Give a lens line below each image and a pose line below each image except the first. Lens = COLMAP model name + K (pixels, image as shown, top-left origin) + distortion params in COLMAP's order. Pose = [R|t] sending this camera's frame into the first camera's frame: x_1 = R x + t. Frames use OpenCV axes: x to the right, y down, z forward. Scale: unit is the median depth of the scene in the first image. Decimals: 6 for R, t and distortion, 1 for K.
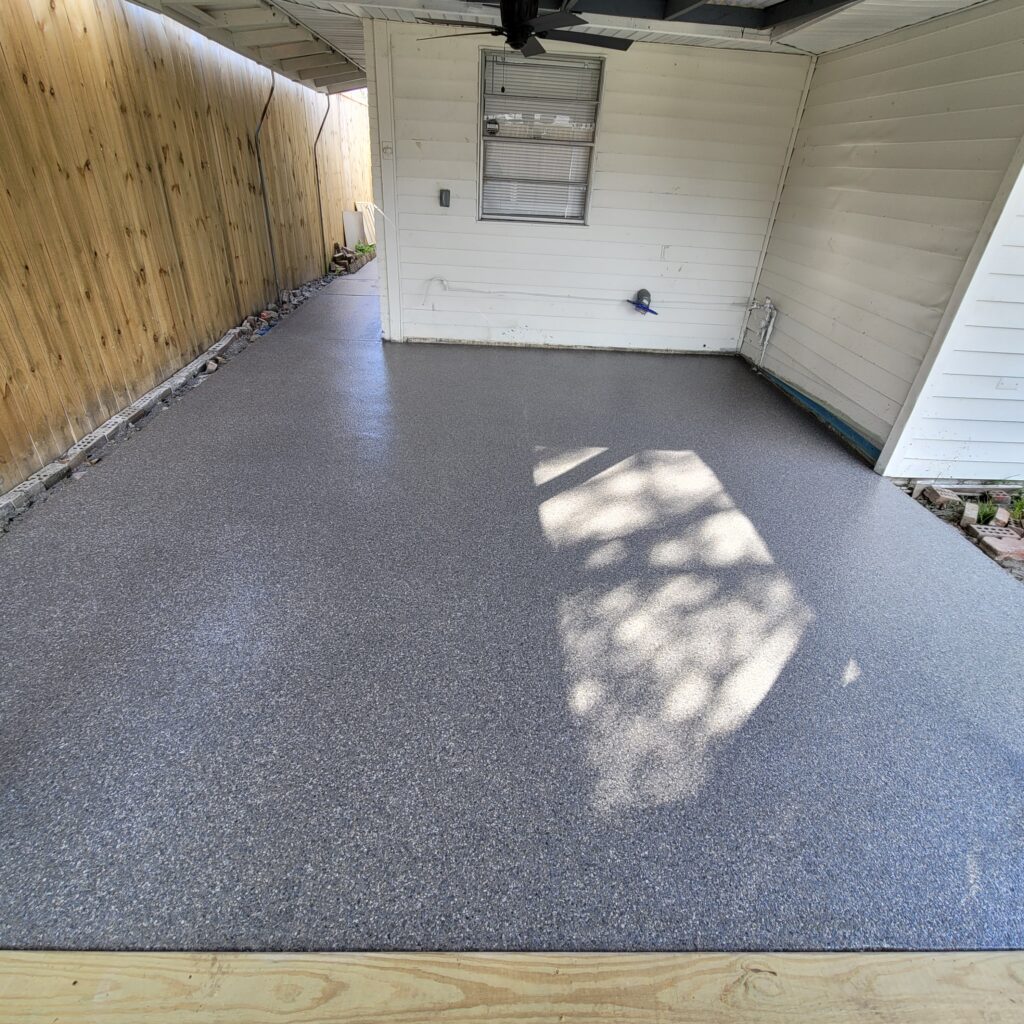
lens RADIAL K [[561.3, 0, 510.7], [0, 561.3, 494.7], [0, 0, 1]] dist [-0.005171, 0.001570]
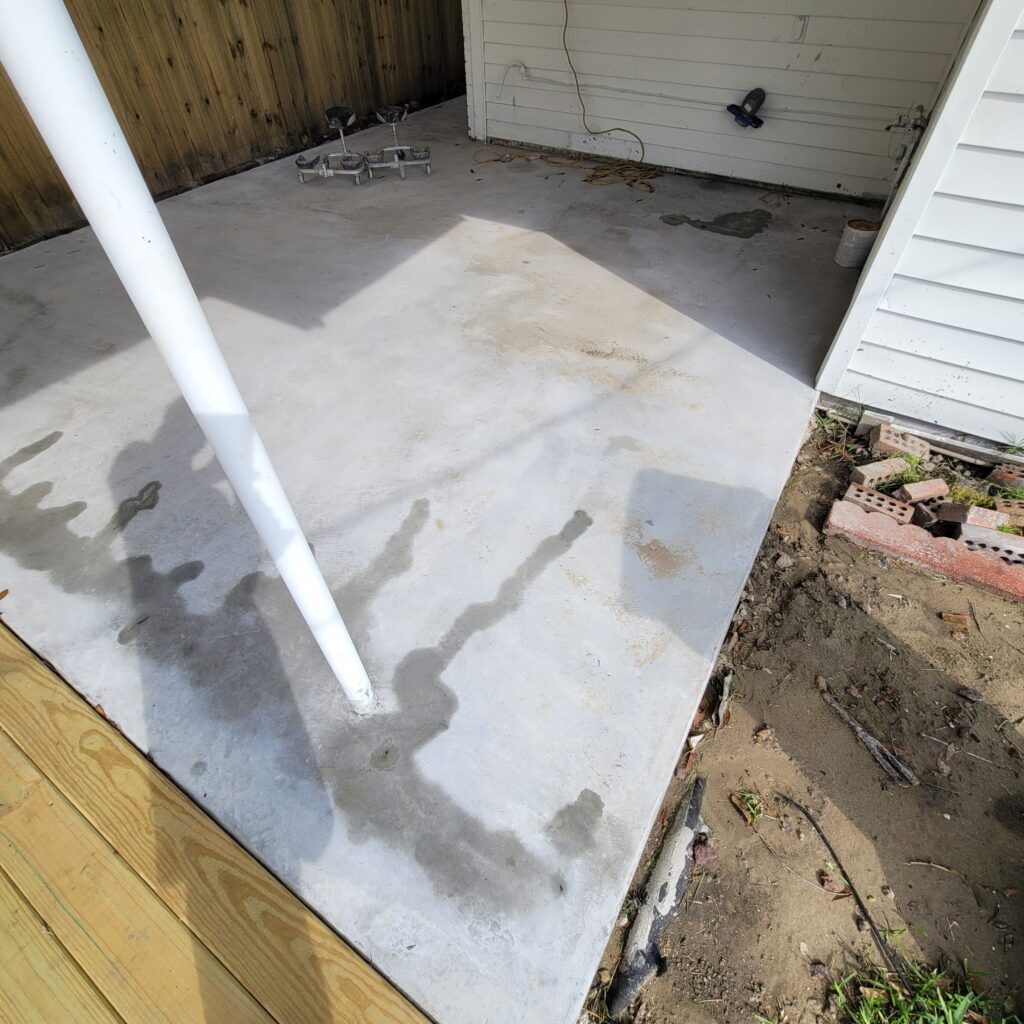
lens RADIAL K [[561.3, 0, 510.7], [0, 561.3, 494.7], [0, 0, 1]] dist [-0.005171, 0.001570]
pose [[0.836666, 0.349081, -0.422057, 0.598437], [-0.233505, 0.924380, 0.301658, -0.029831], [0.495444, -0.153835, 0.854910, 0.178445]]
